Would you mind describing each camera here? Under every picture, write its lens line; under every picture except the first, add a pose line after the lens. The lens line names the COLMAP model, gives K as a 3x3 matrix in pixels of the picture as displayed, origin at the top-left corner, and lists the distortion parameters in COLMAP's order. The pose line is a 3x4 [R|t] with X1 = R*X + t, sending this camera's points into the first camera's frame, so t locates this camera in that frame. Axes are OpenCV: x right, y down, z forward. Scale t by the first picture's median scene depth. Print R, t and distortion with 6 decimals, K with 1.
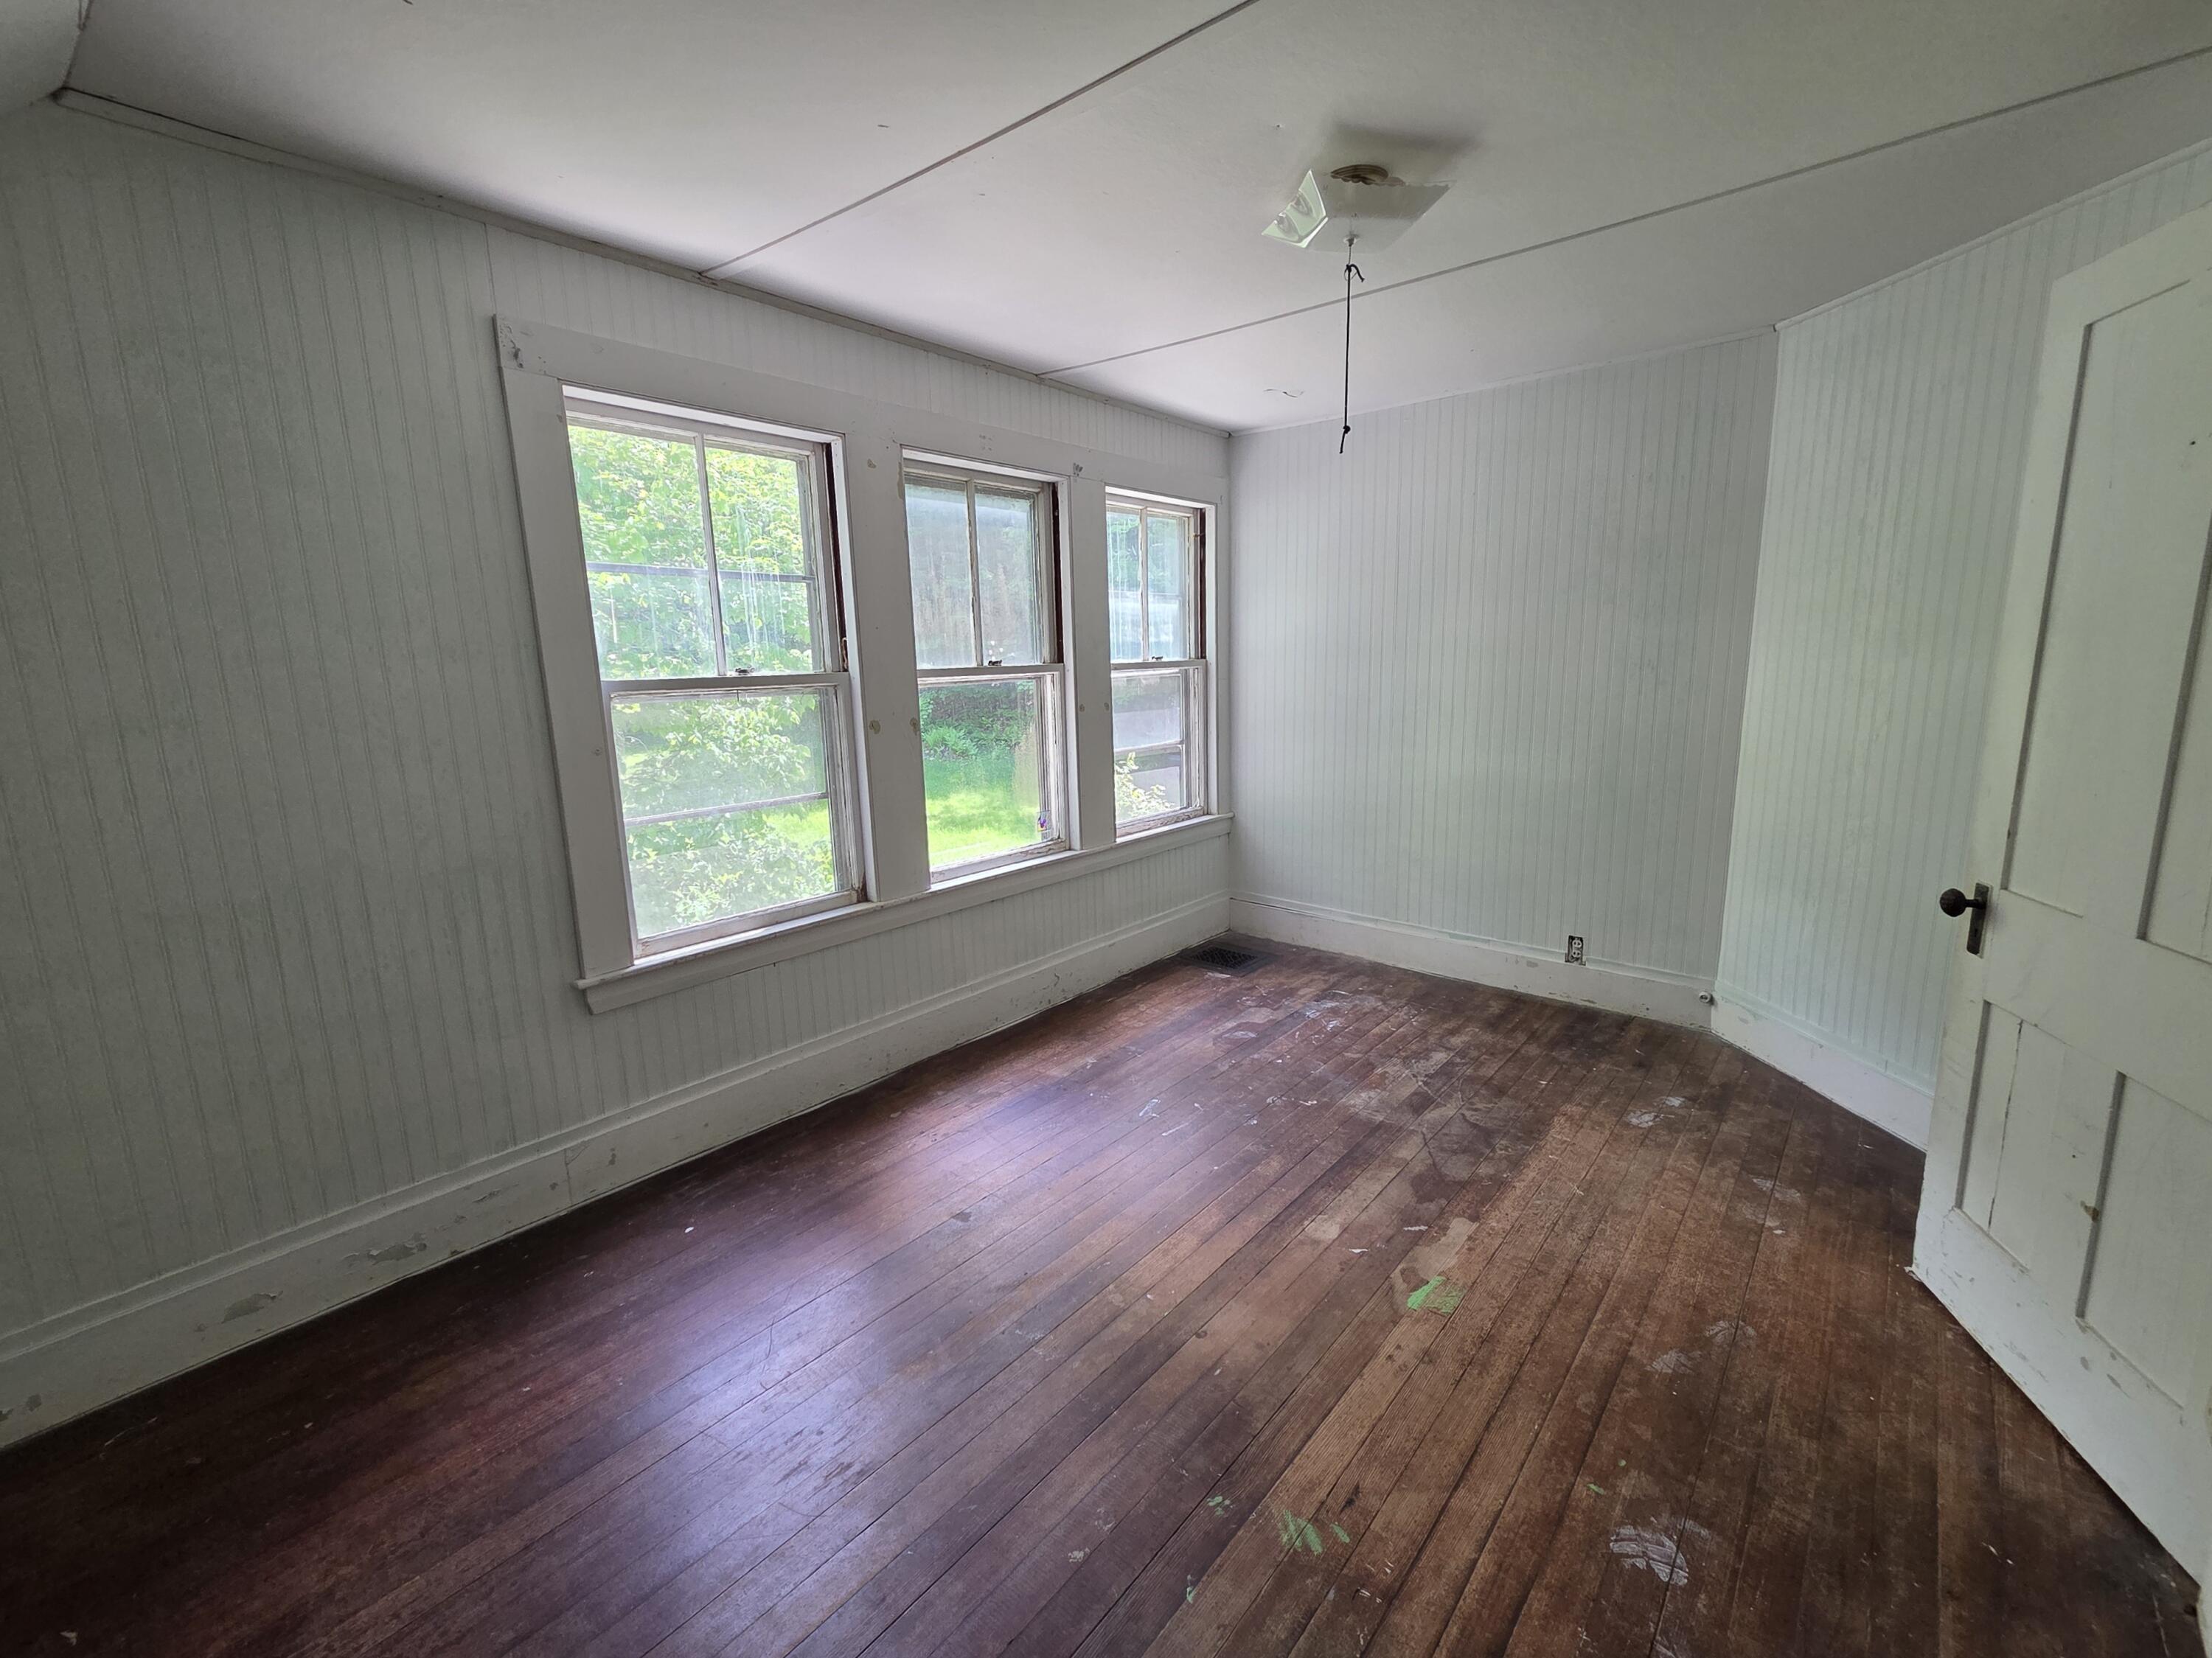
lens RADIAL K [[927.1, 0, 1103.0], [0, 927.1, 825.3], [0, 0, 1]] dist [-0.002352, 0.000431]
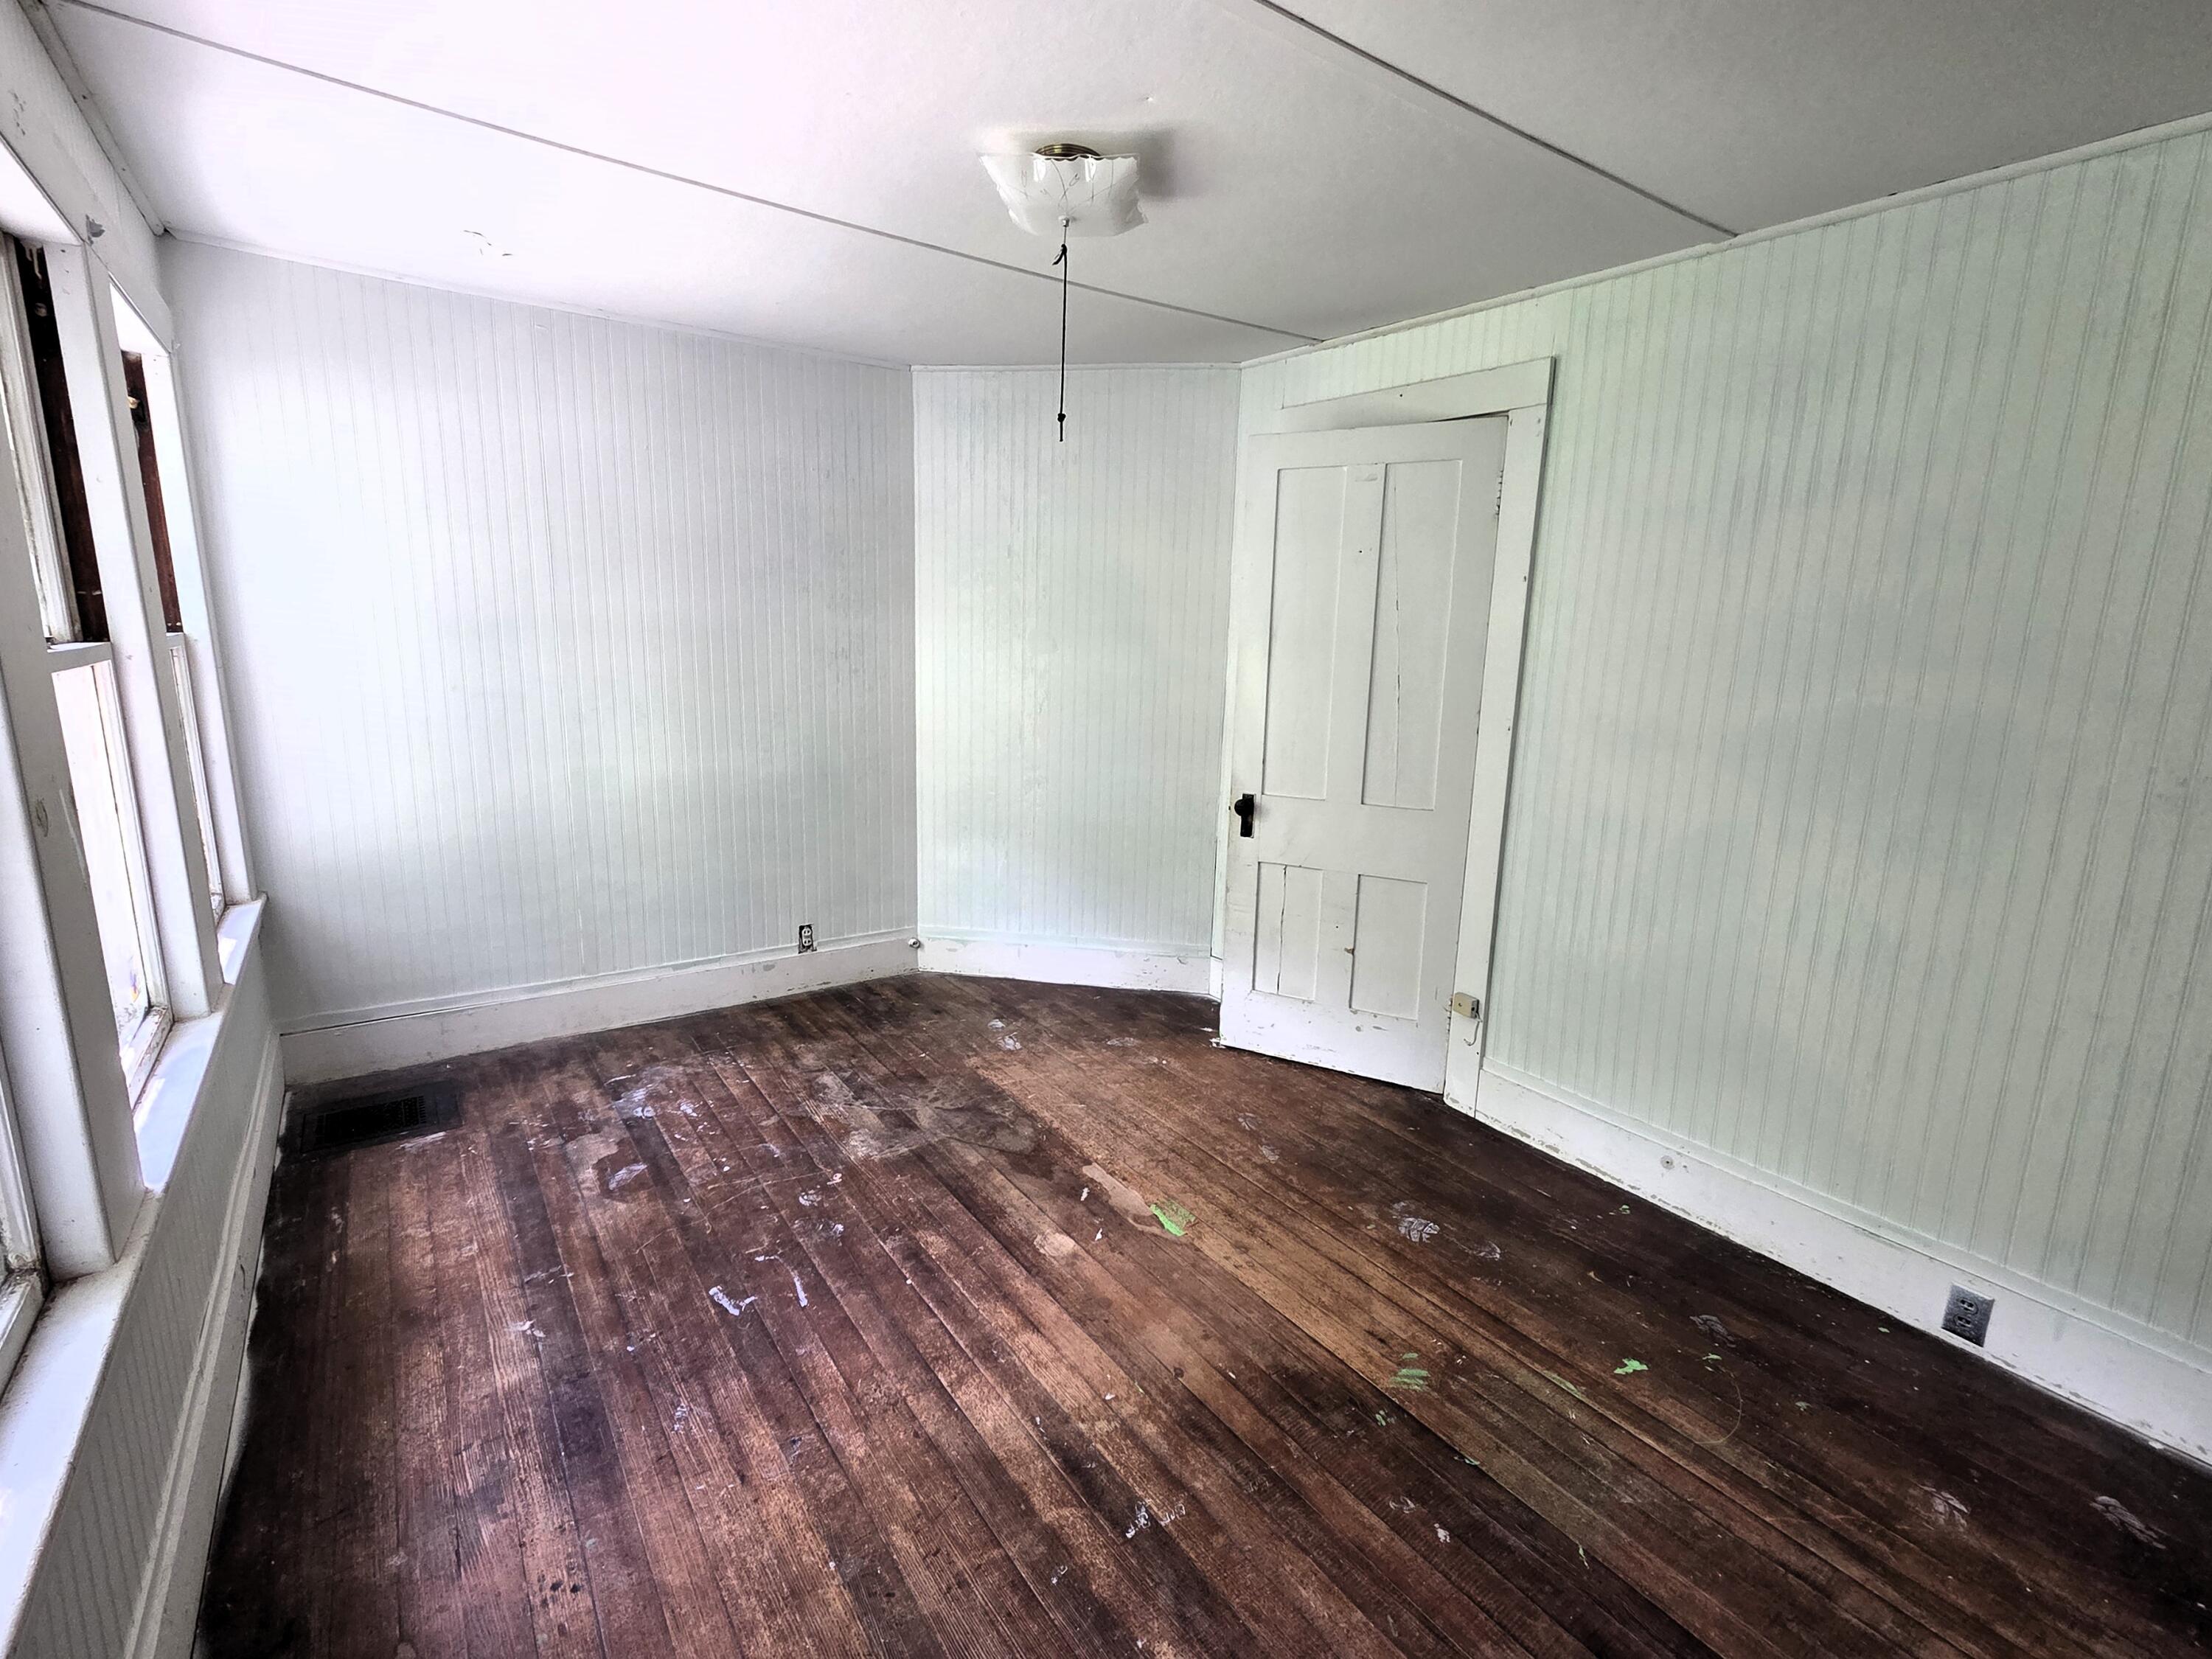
lens RADIAL K [[1010.7, 0, 1102.7], [0, 1010.7, 826.2], [0, 0, 1]] dist [0.004140, 0.000099]
pose [[0.242616, -0.160549, 0.956745, -0.501082], [0.147277, 0.980875, 0.127251, -0.086987], [-0.958878, 0.110033, 0.261622, 0.457533]]
